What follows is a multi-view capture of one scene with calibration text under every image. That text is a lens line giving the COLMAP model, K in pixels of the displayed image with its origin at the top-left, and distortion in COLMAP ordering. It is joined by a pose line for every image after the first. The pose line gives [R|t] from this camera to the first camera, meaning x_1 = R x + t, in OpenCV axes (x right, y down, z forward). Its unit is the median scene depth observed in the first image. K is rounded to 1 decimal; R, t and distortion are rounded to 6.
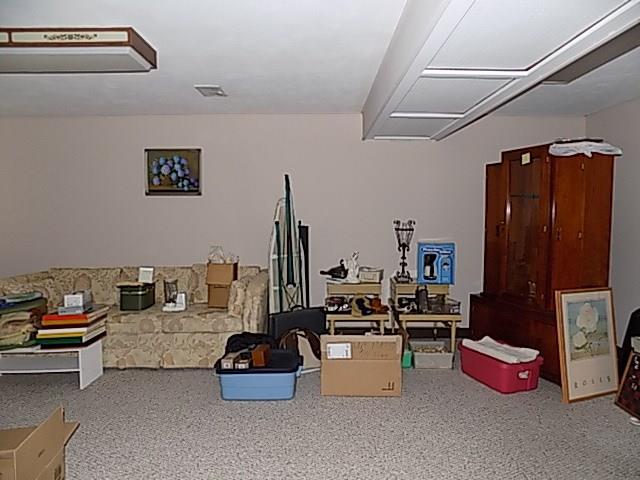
lens RADIAL K [[429.8, 0, 319.7], [0, 429.8, 236.6], [0, 0, 1]] dist [-0.056783, 0.050047]
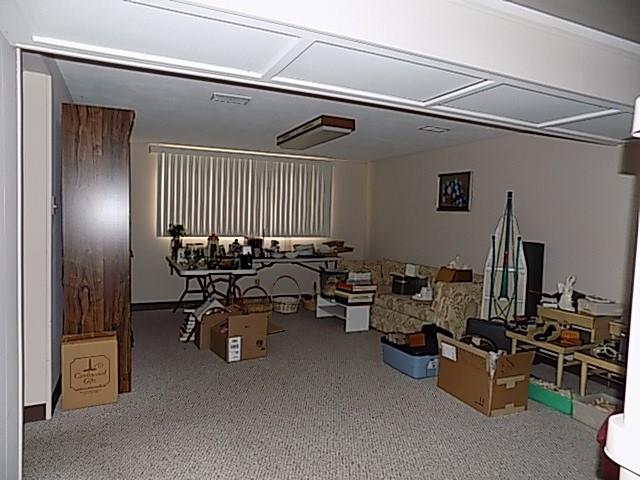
lens RADIAL K [[429.8, 0, 320.4], [0, 429.8, 241.7], [0, 0, 1]] dist [-0.056783, 0.050047]
pose [[0.425826, 0.067011, -0.902320, 0.658952], [-0.086602, 0.995694, 0.033076, -0.018553], [0.900651, 0.064058, 0.429795, 0.152638]]
